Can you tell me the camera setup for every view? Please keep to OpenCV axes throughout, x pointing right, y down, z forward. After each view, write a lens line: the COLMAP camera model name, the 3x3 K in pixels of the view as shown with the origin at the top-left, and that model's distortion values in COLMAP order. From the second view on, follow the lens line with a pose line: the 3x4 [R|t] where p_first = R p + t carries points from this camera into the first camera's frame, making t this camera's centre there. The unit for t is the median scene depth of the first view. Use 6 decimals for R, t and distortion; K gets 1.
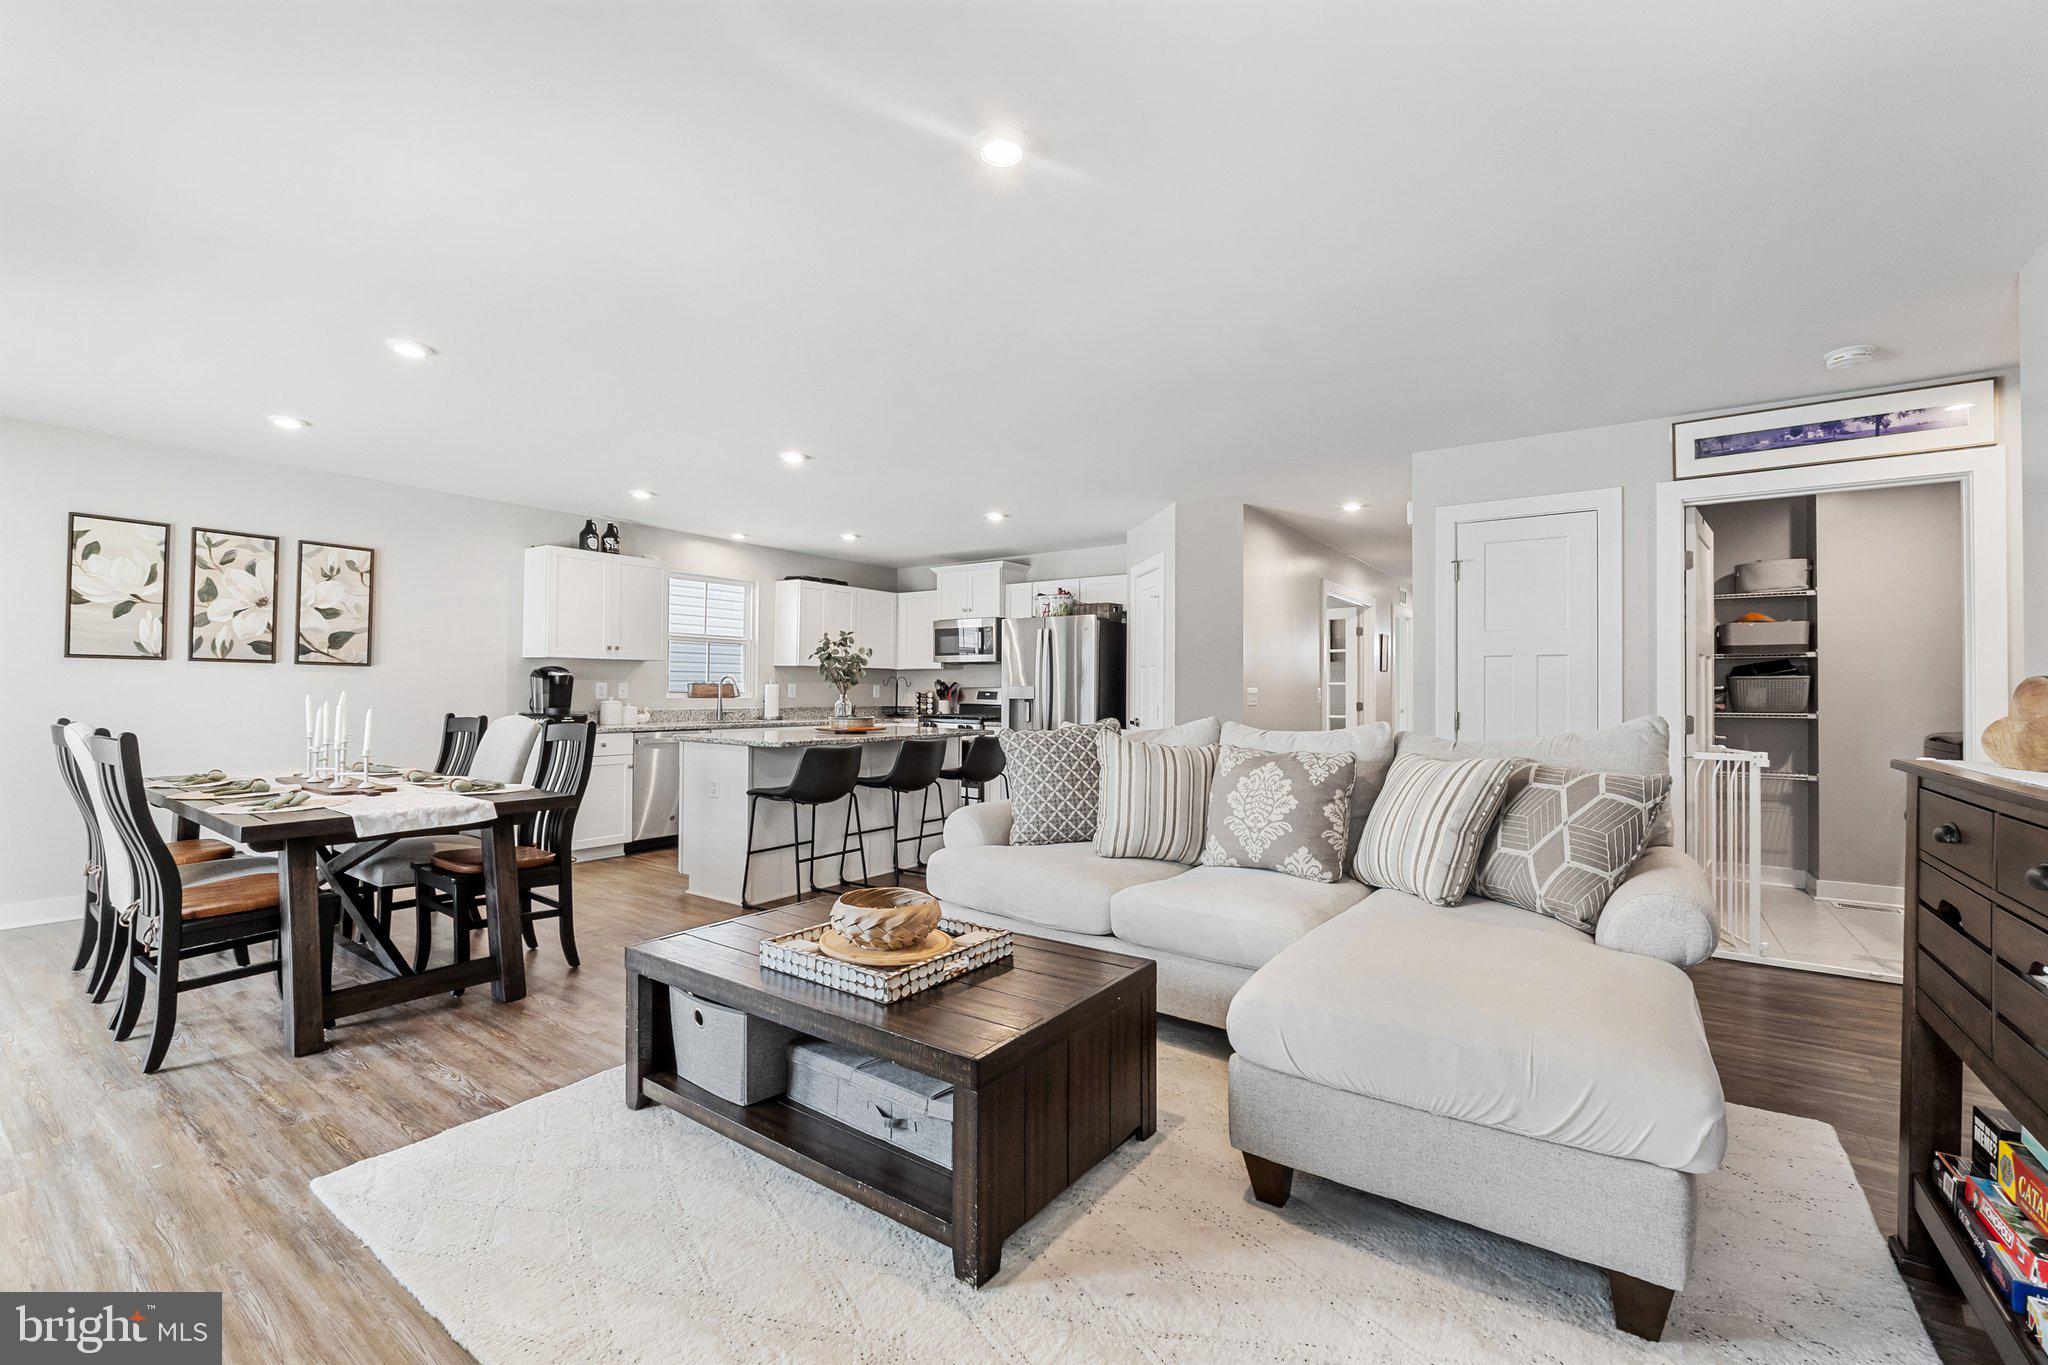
lens RADIAL K [[868.3, 0, 1025.4], [0, 868.3, 682.1], [0, 0, 1]] dist [-0.004307, -0.000995]
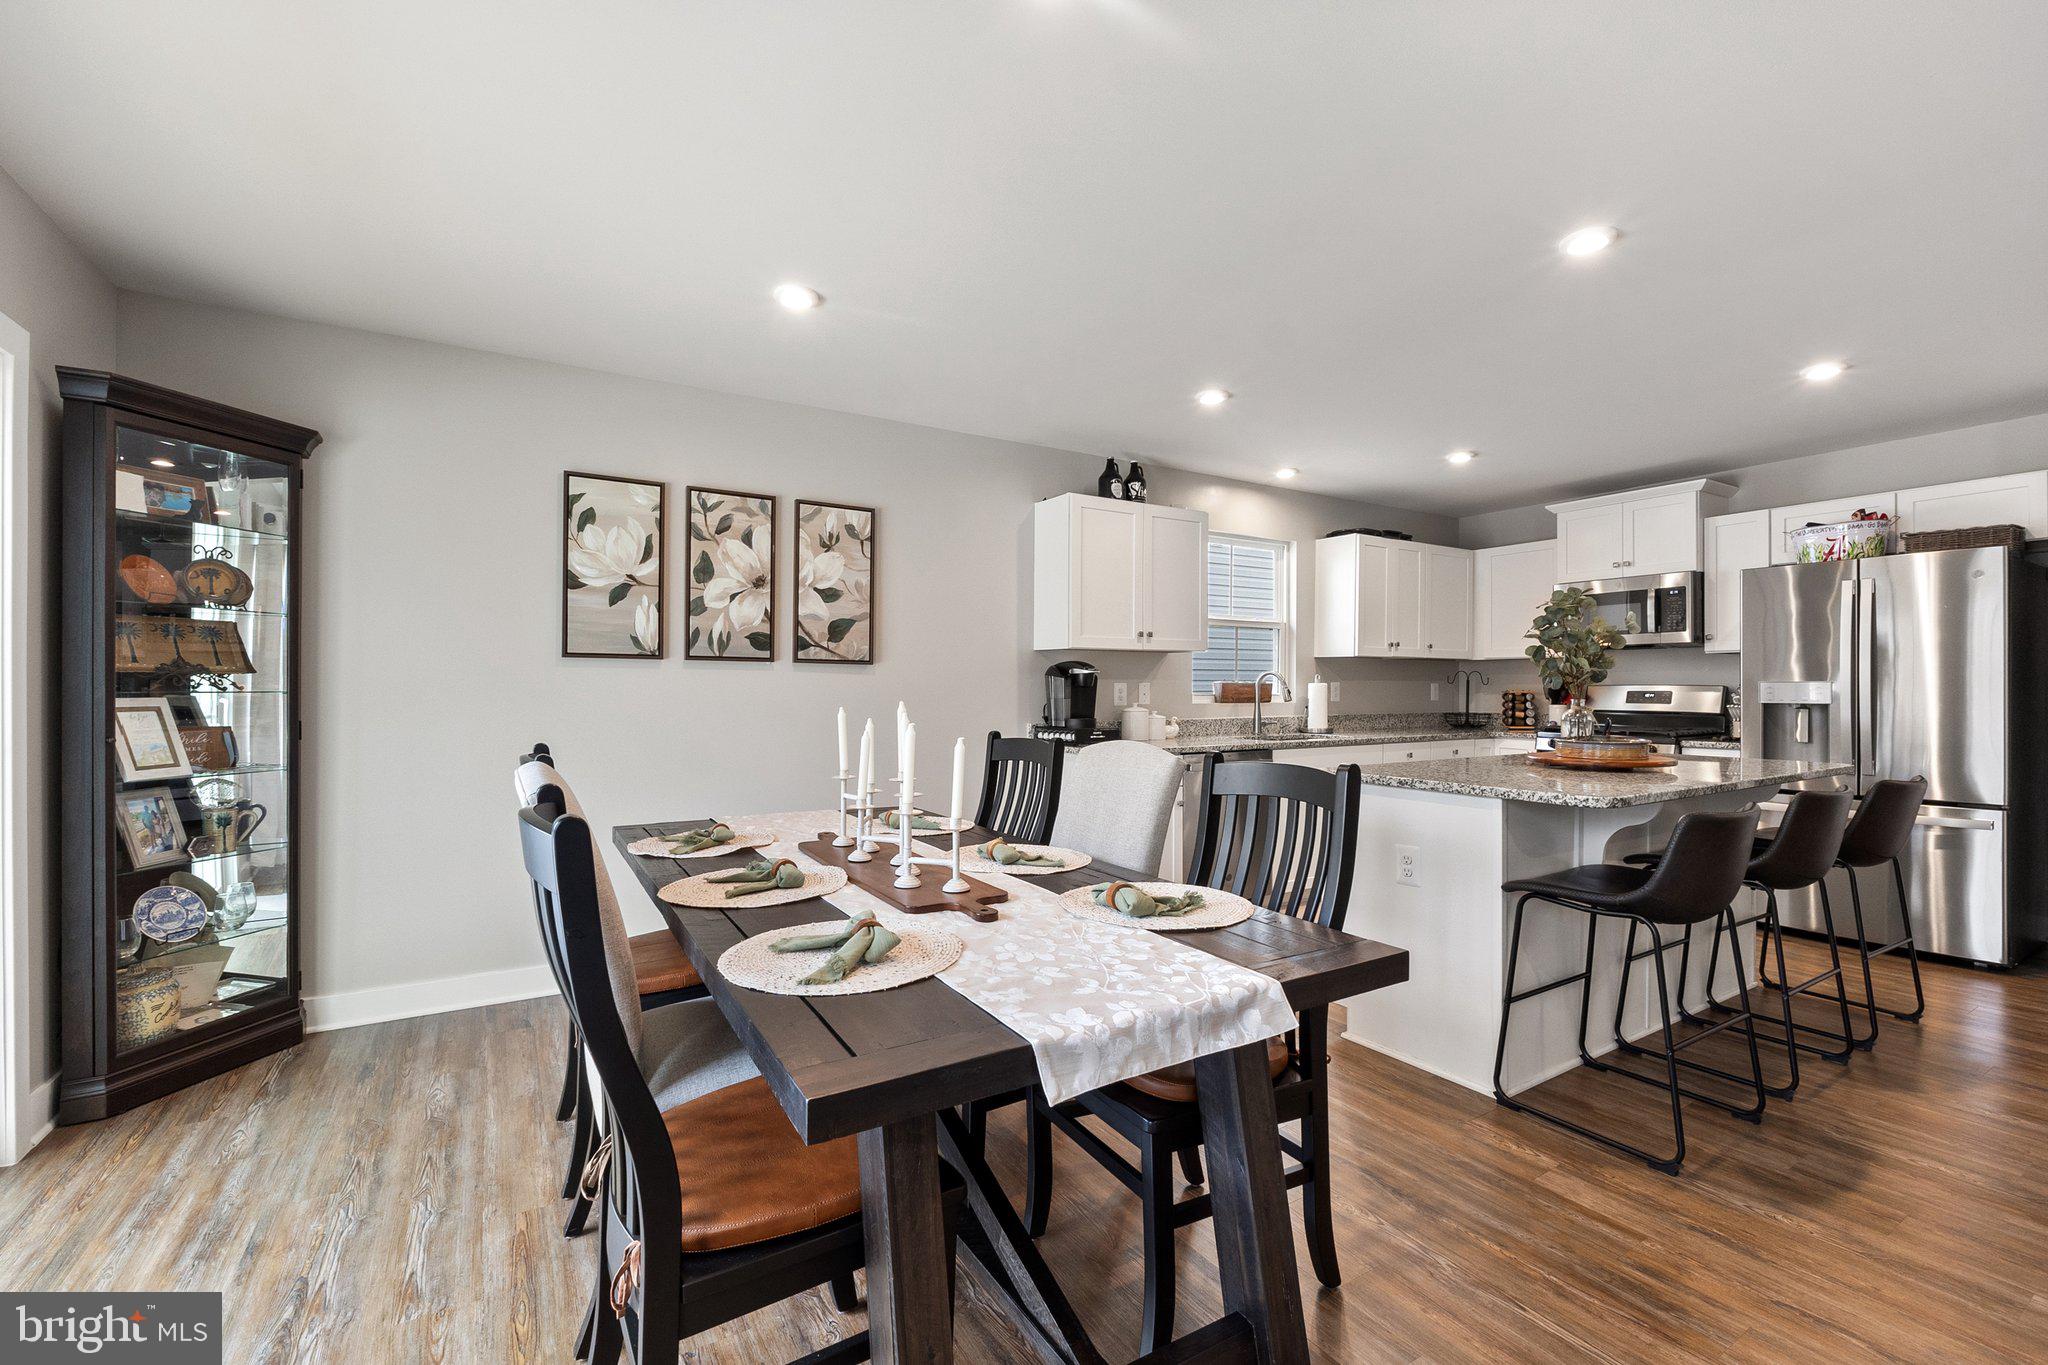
lens RADIAL K [[868.3, 0, 1013.0], [0, 868.3, 686.9], [0, 0, 1]] dist [-0.004307, -0.000995]
pose [[0.917846, -0.008742, -0.396841, -0.354980], [0.011492, 0.999924, 0.004553, -0.000471], [0.396770, -0.008739, 0.917876, 0.365402]]
